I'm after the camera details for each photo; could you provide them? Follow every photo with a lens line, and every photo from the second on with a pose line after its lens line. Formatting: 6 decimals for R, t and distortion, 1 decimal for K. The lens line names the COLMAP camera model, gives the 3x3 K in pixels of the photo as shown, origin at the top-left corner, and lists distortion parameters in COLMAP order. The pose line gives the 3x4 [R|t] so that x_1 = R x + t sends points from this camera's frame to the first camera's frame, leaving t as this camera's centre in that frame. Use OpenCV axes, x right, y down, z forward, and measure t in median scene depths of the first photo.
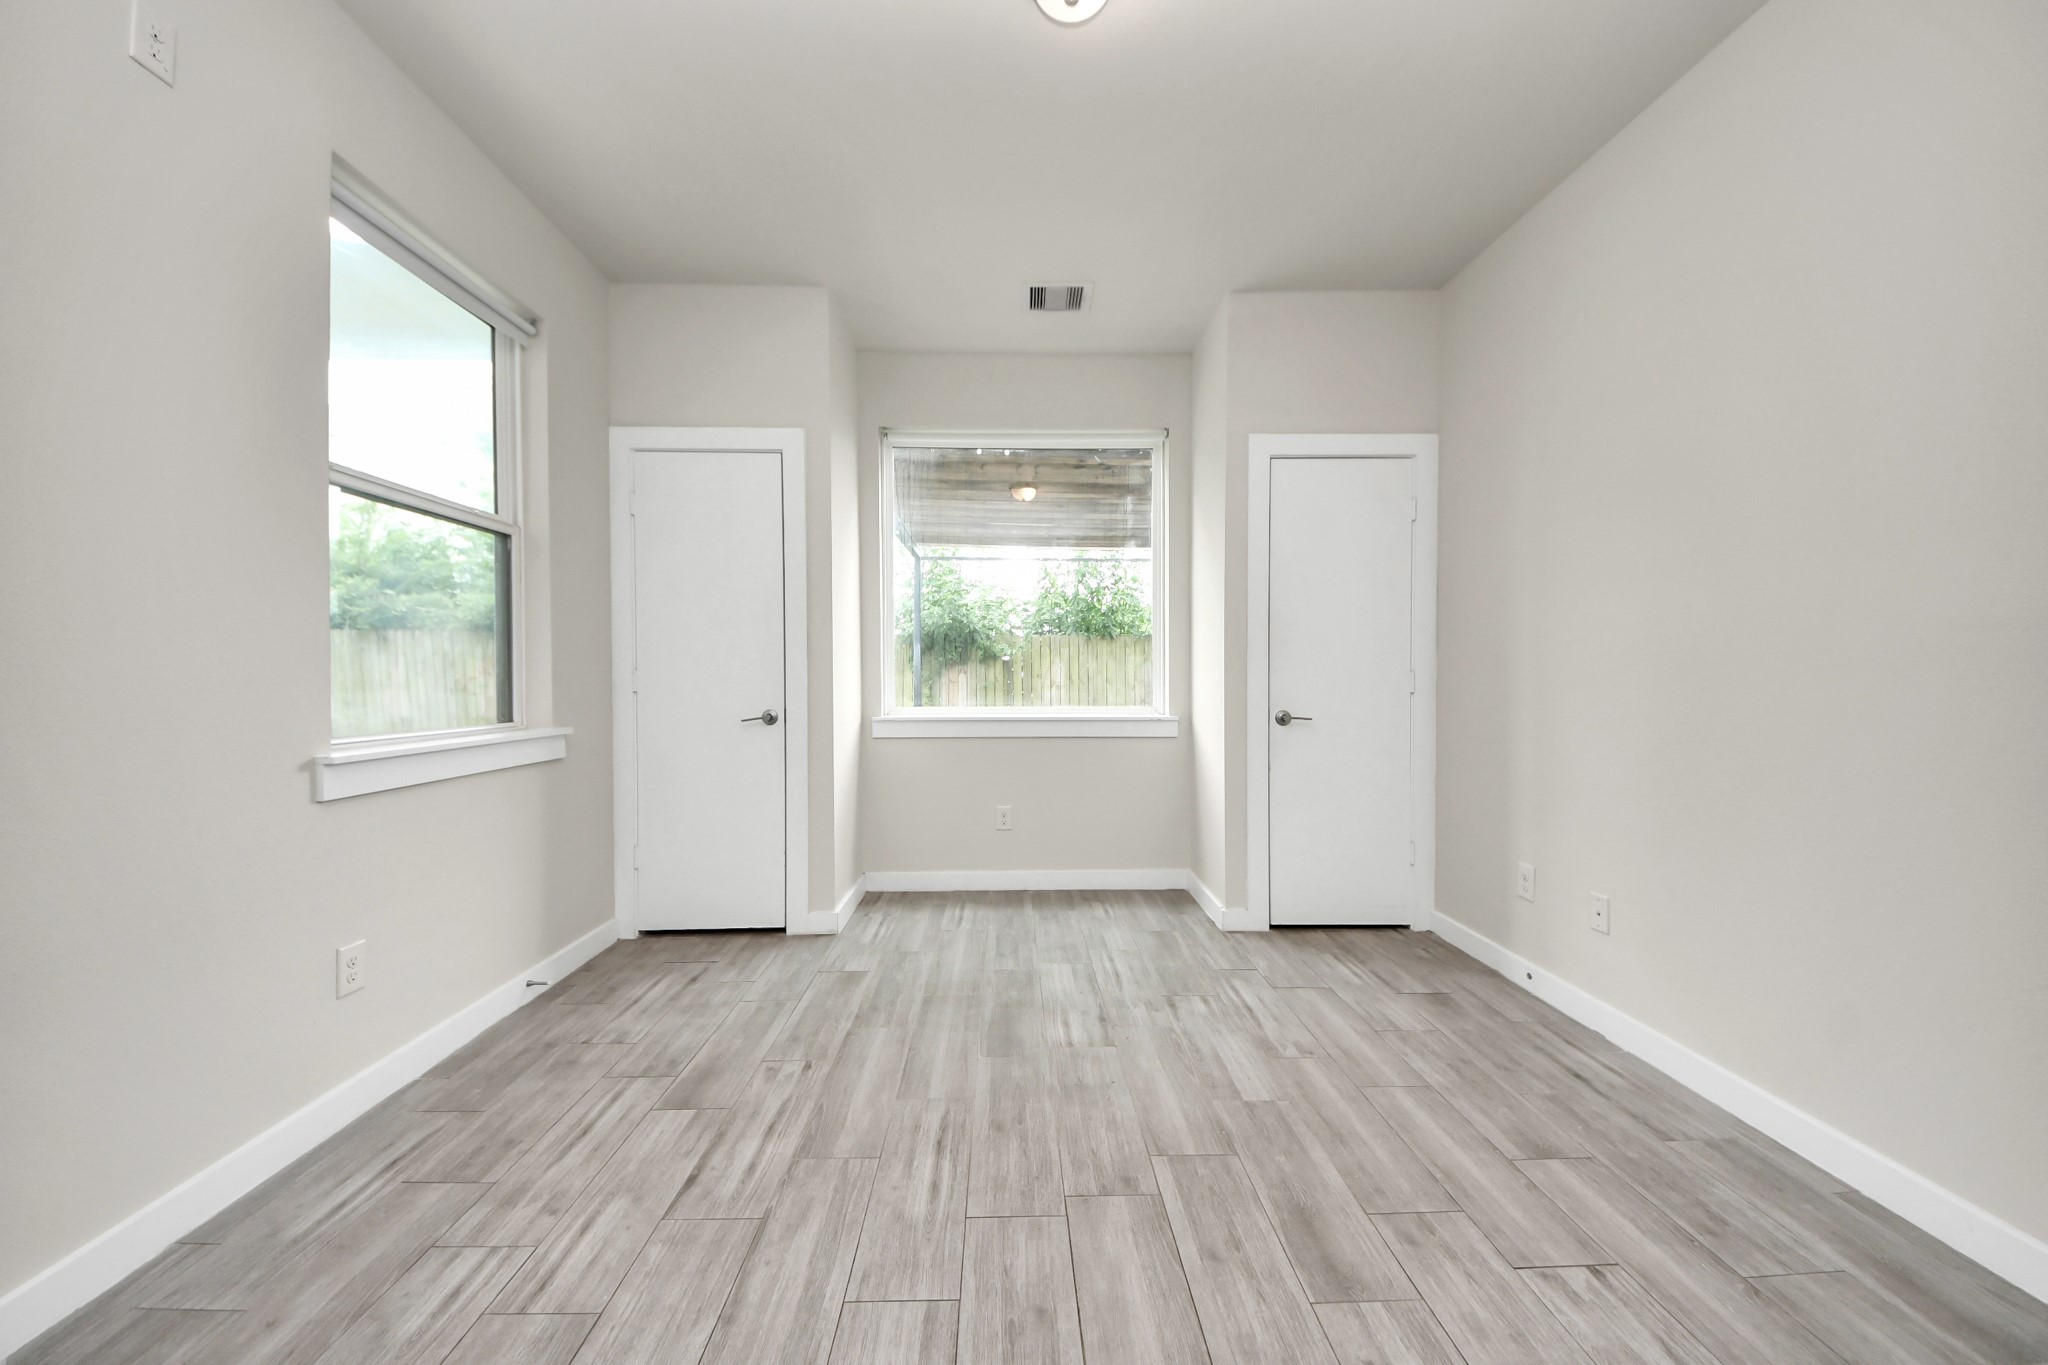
lens RADIAL K [[744.3, 0, 1017.9], [0, 744.3, 687.8], [0, 0, 1]] dist [-0.001596, -0.000073]
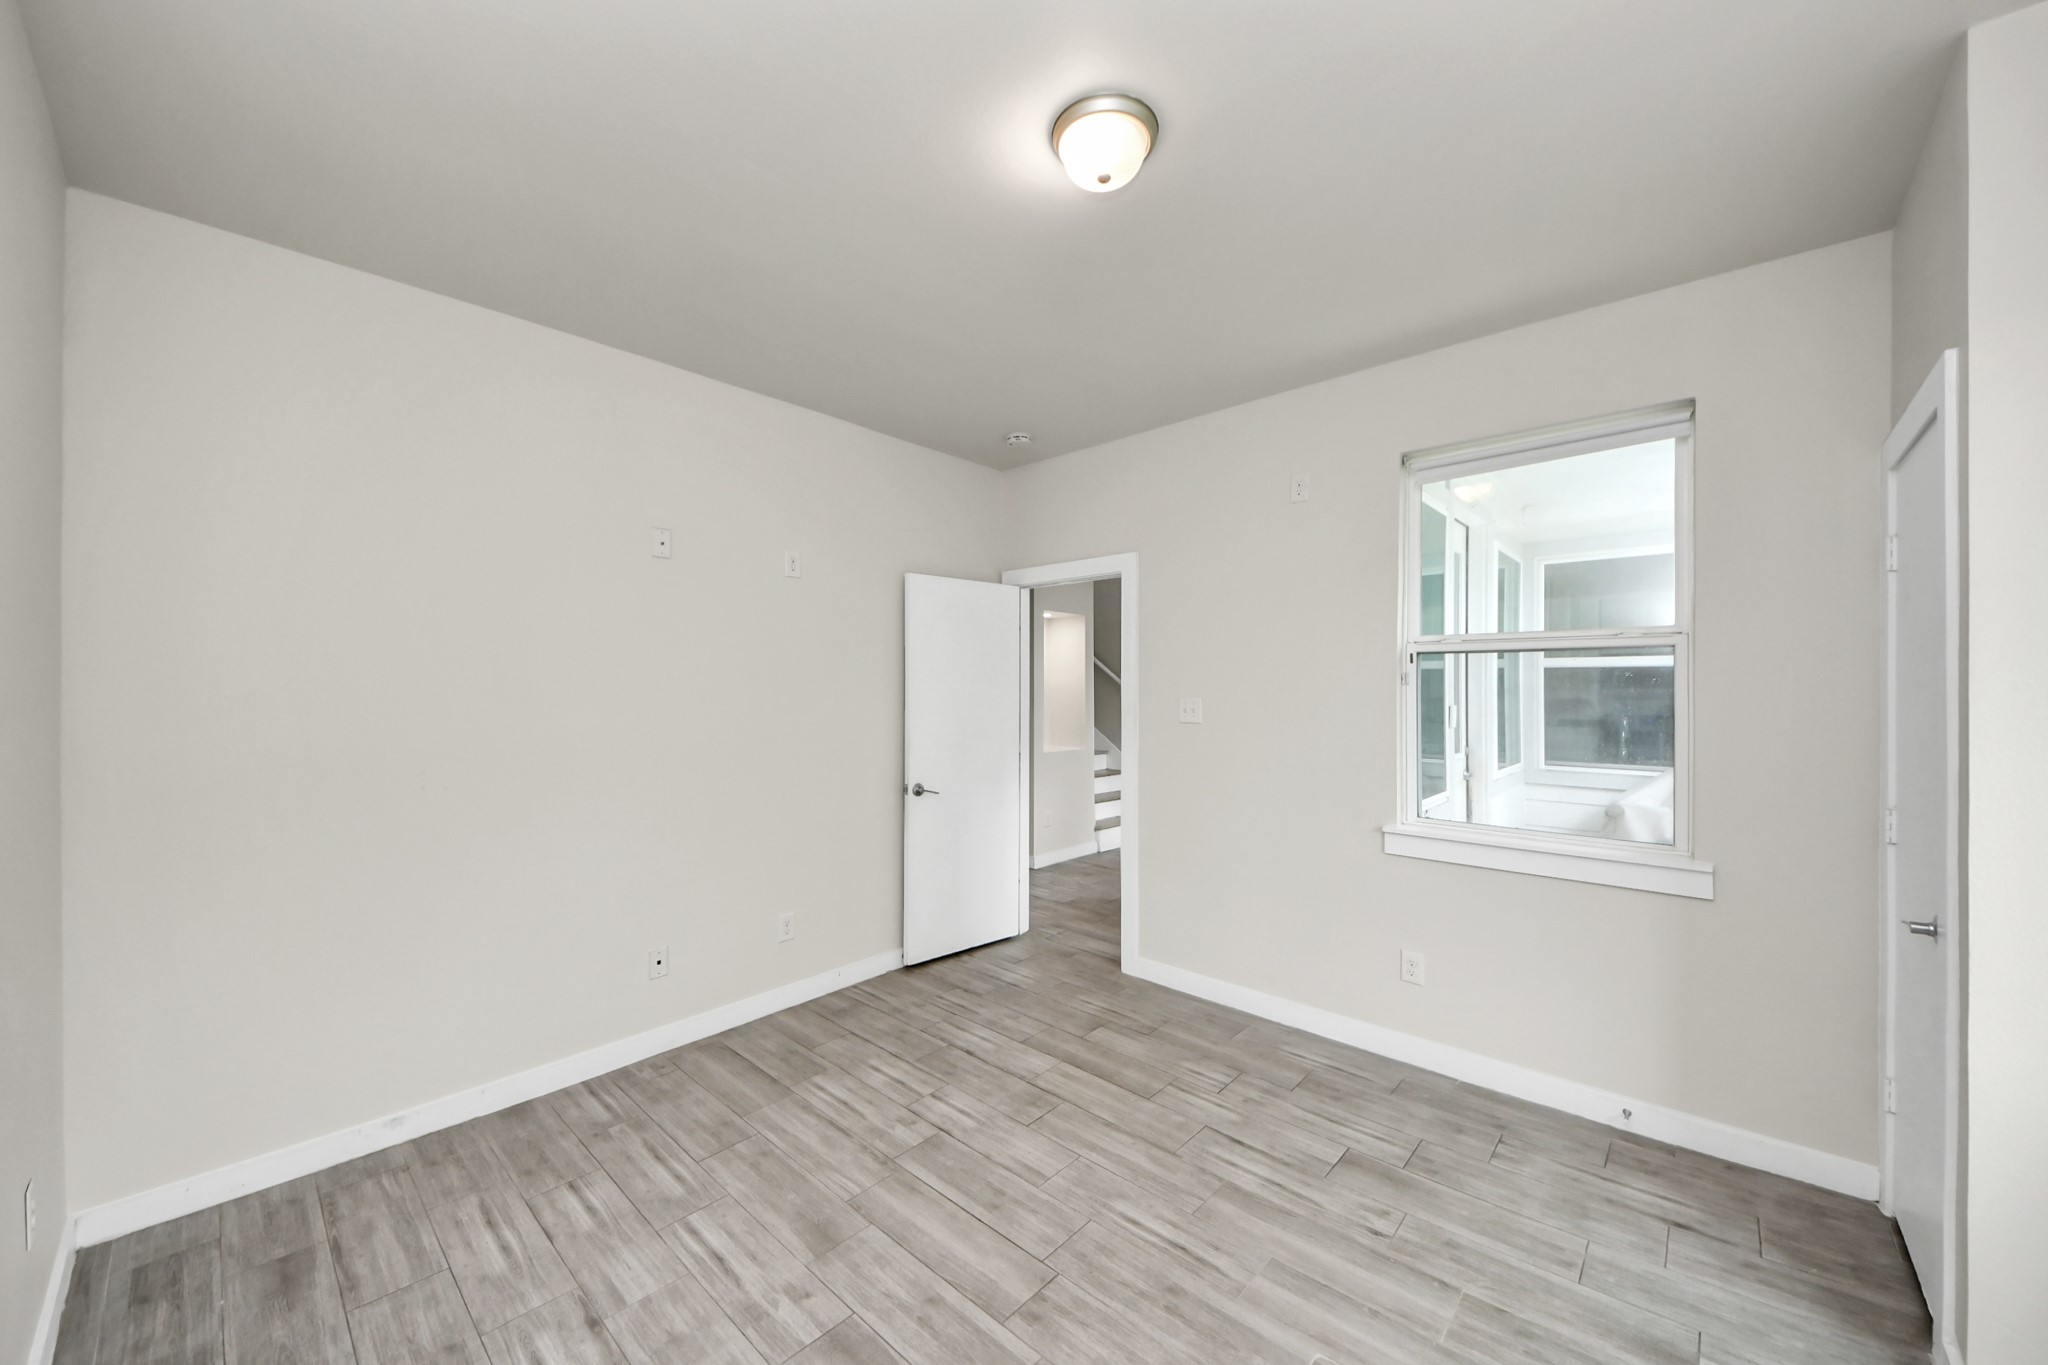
lens RADIAL K [[744.3, 0, 1019.6], [0, 744.3, 690.5], [0, 0, 1]] dist [-0.001596, -0.000073]
pose [[-0.698498, -0.008666, -0.715560, 0.871982], [-0.011041, 0.999938, -0.001332, -0.210215], [0.715527, 0.006970, -0.698550, 1.620905]]
